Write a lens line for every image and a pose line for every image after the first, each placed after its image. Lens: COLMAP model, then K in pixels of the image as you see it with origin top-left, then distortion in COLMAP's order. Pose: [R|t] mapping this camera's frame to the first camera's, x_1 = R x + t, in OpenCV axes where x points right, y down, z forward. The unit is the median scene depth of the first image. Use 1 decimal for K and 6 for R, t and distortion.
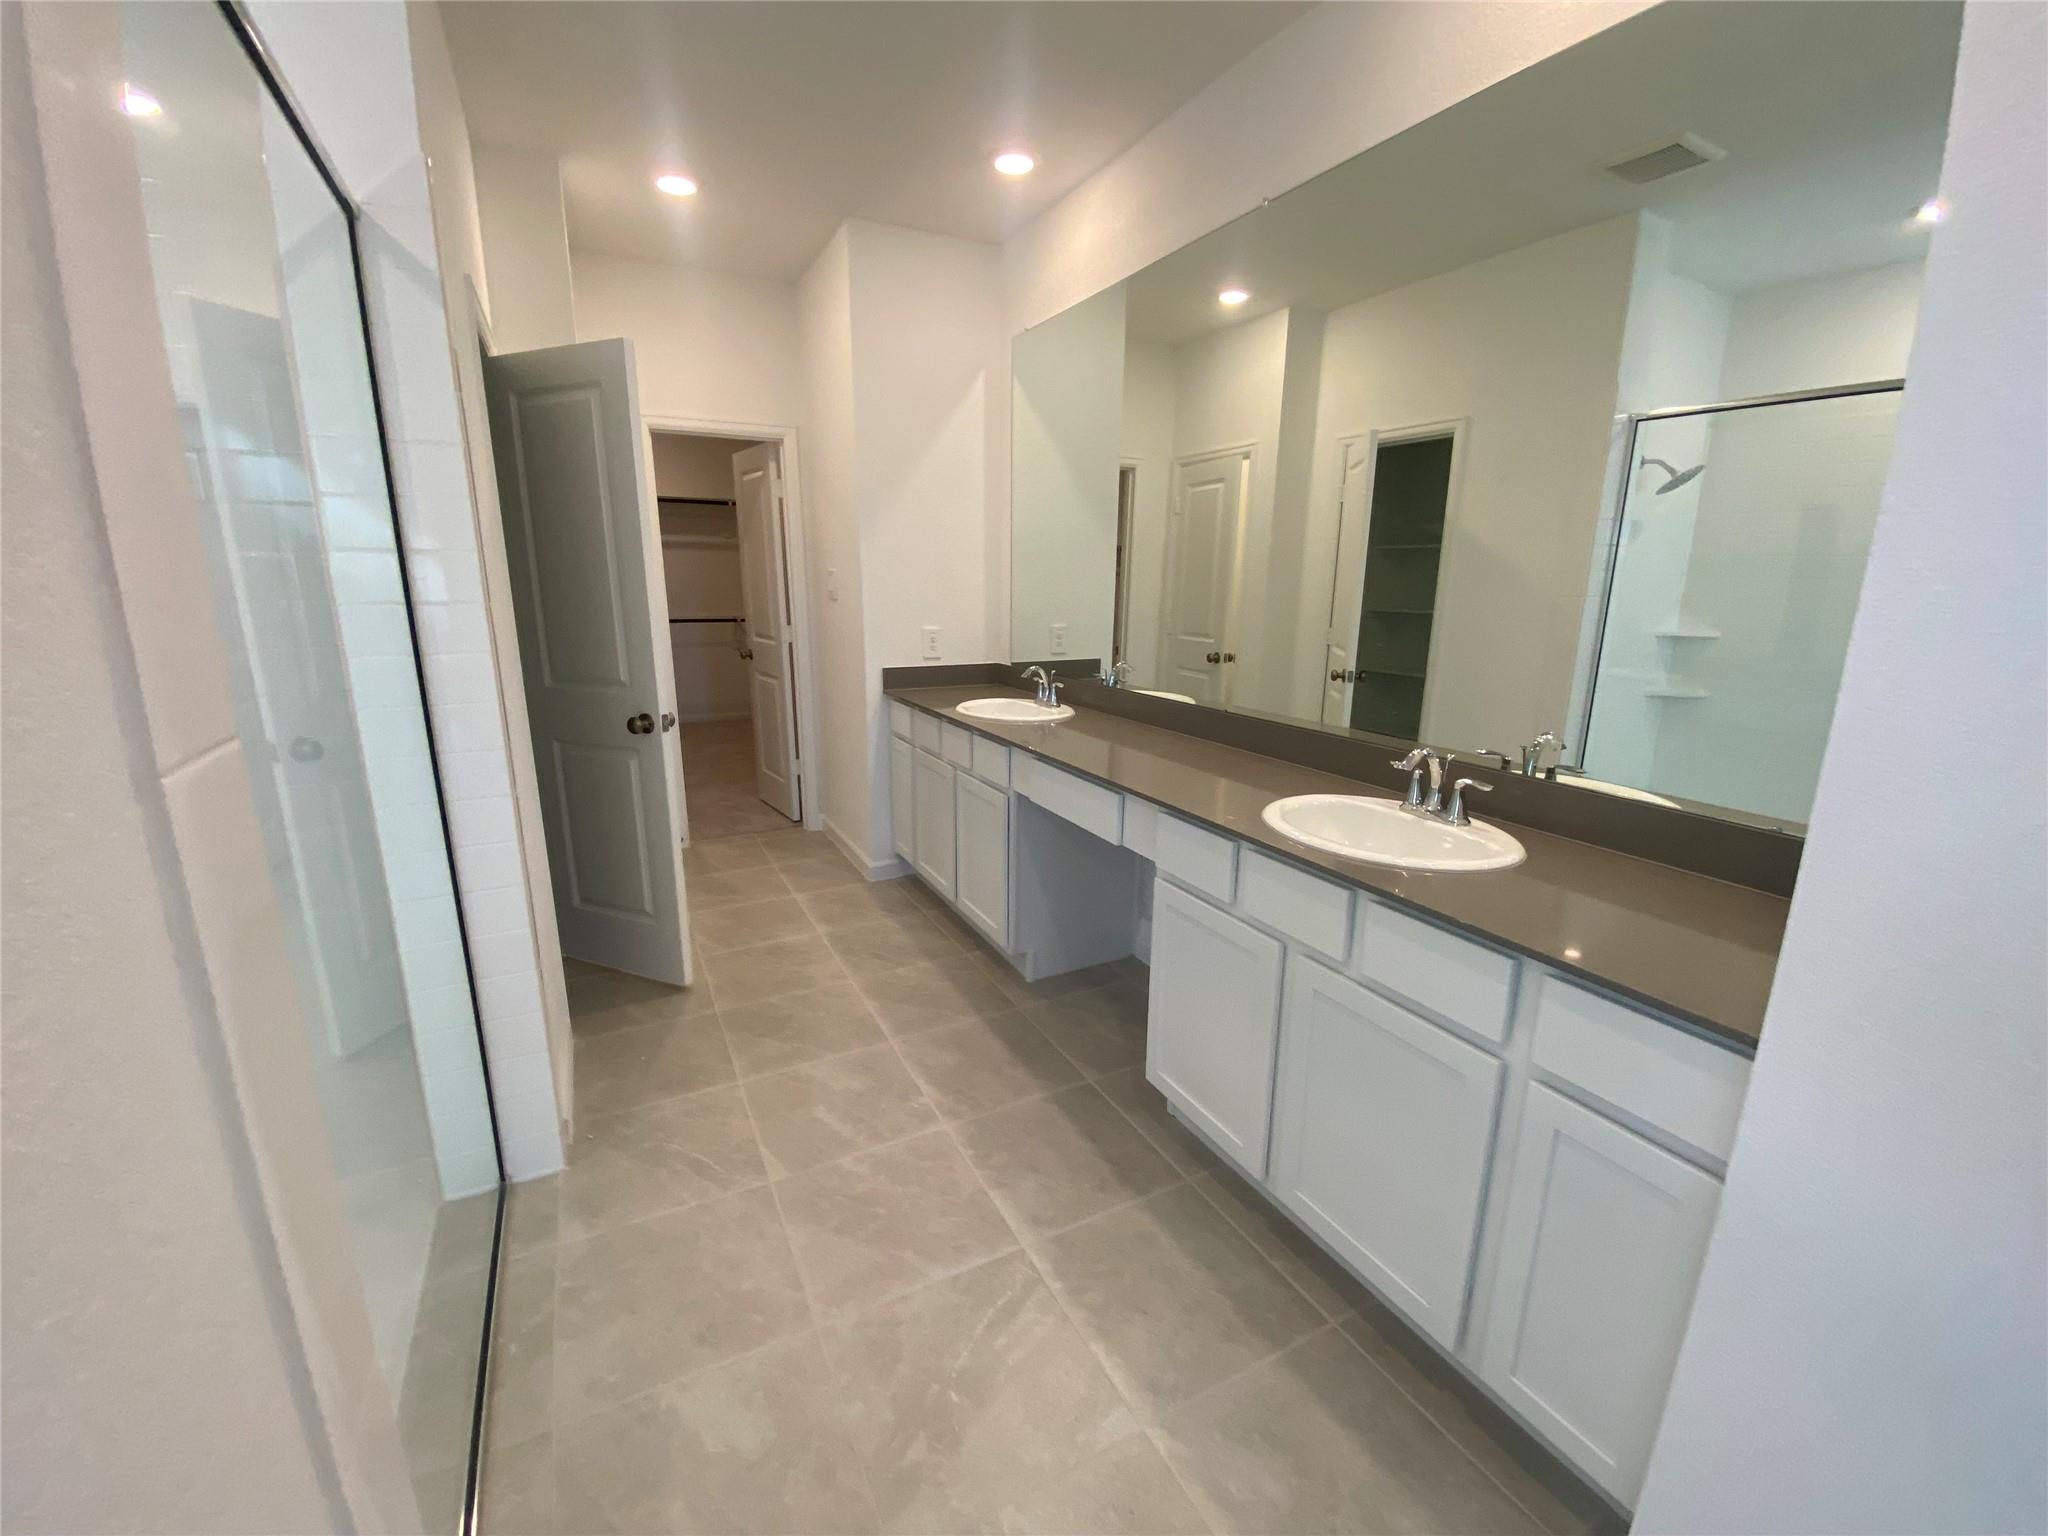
lens RADIAL K [[833.9, 0, 1024.1], [0, 833.9, 765.2], [0, 0, 1]] dist [0.027846, -0.024831]
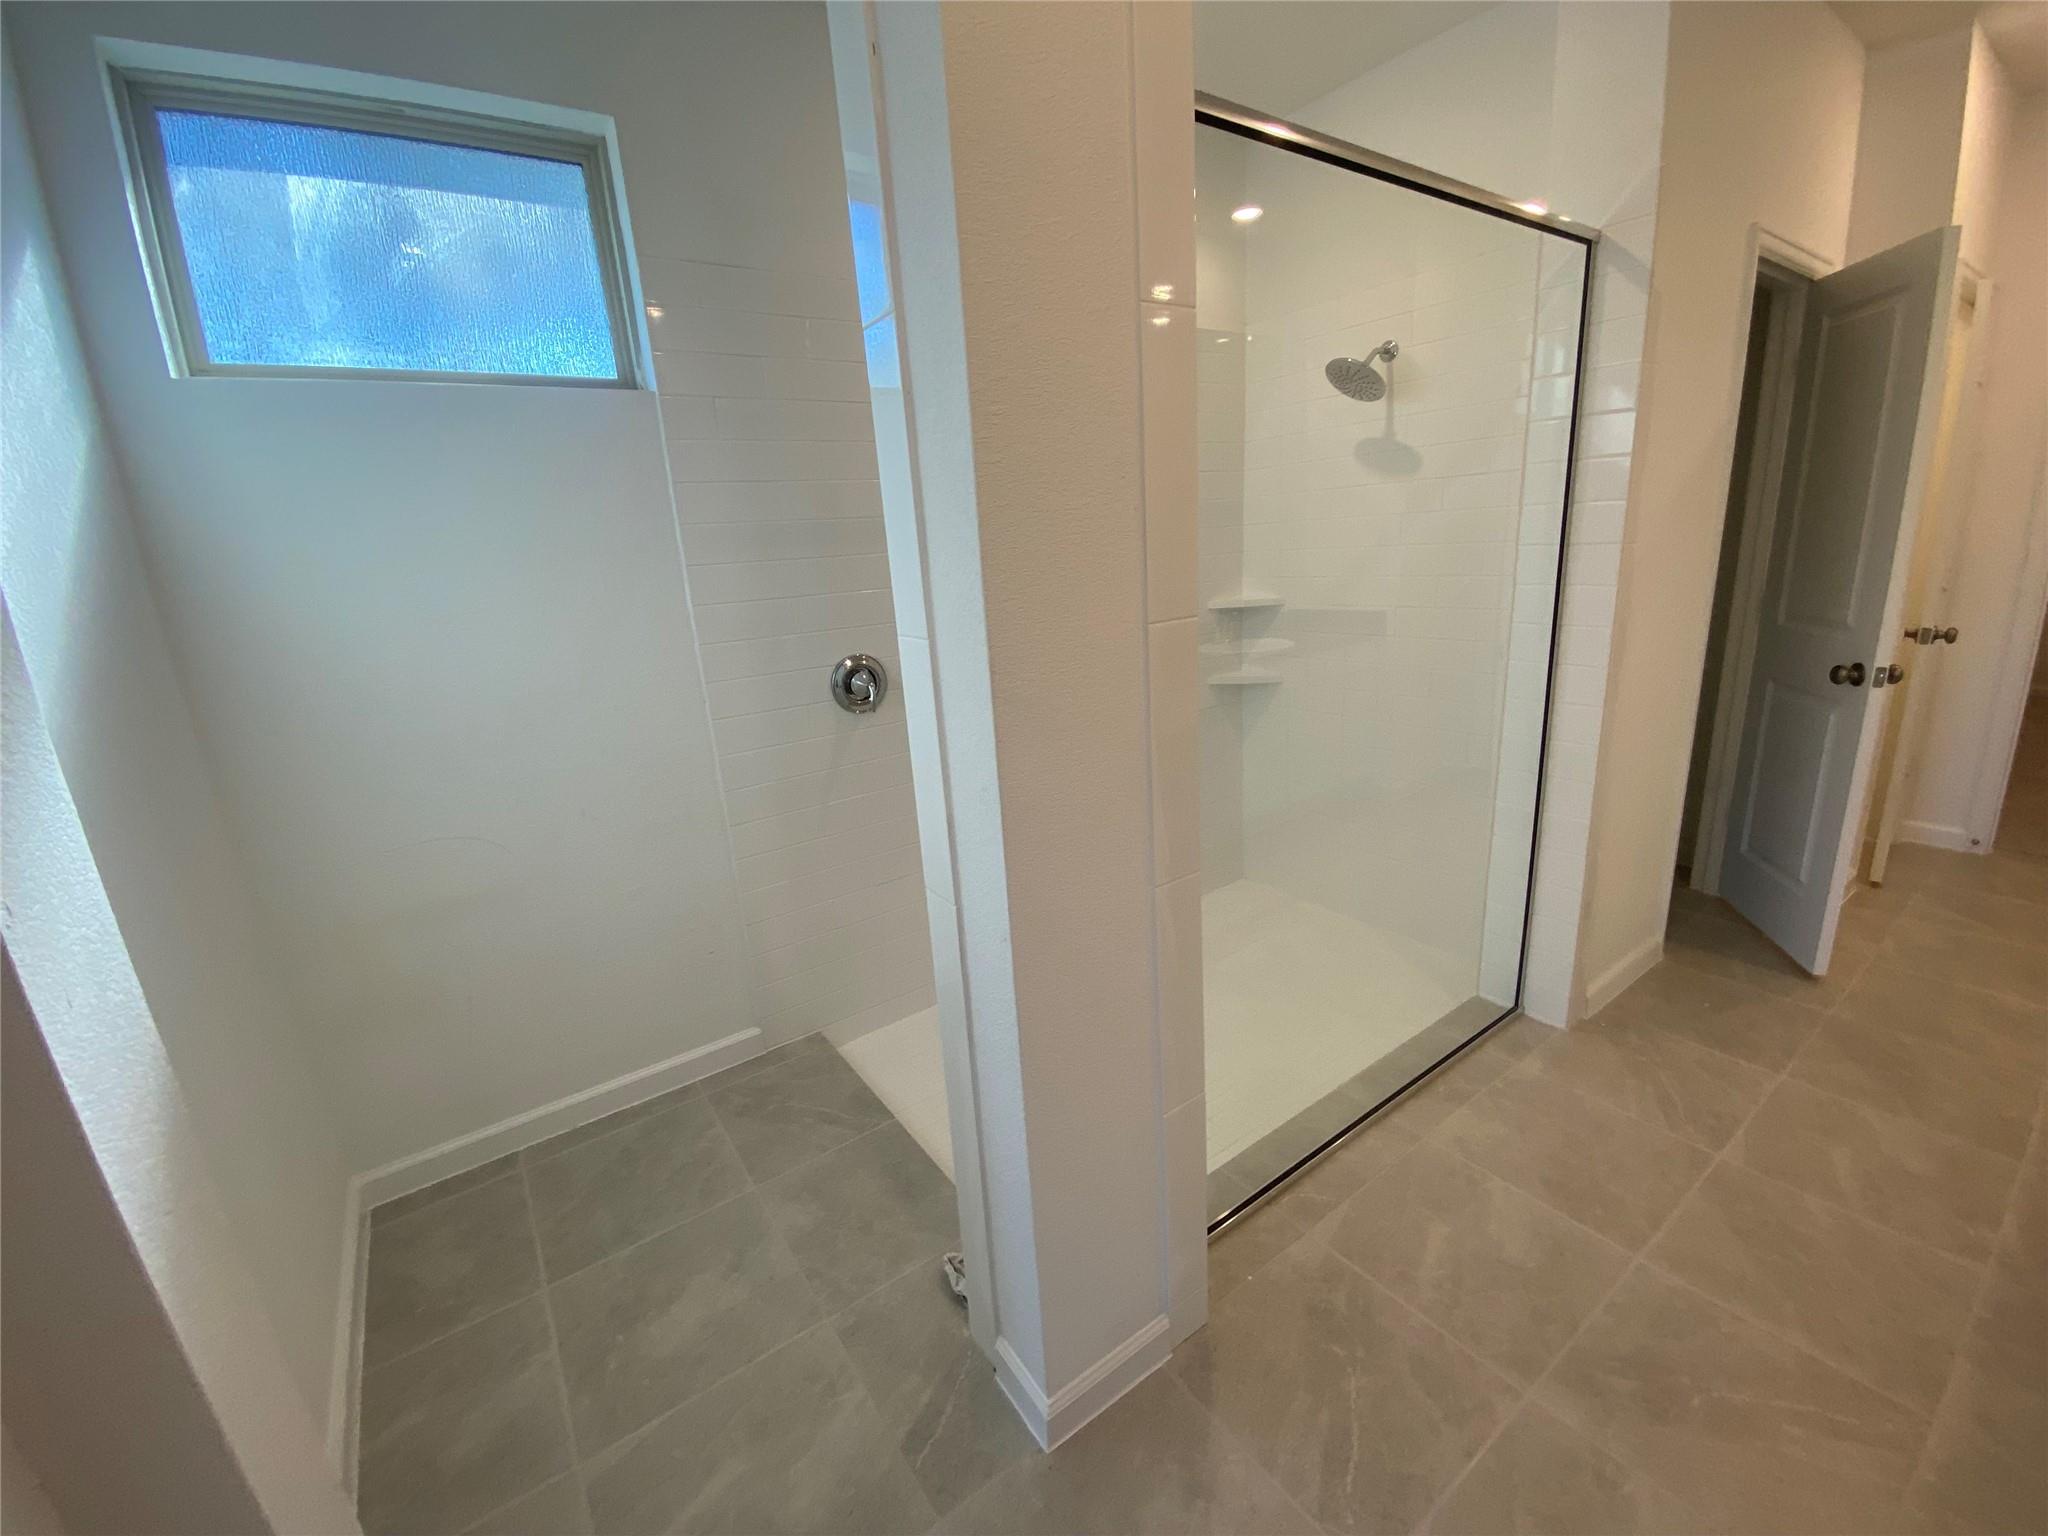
lens RADIAL K [[833.9, 0, 1024.1], [0, 833.9, 765.2], [0, 0, 1]] dist [0.027846, -0.024831]
pose [[0.139531, 0.244805, -0.959480, 0.370811], [-0.156718, 0.962206, 0.222710, -0.021153], [0.977737, 0.119293, 0.172623, 0.005945]]
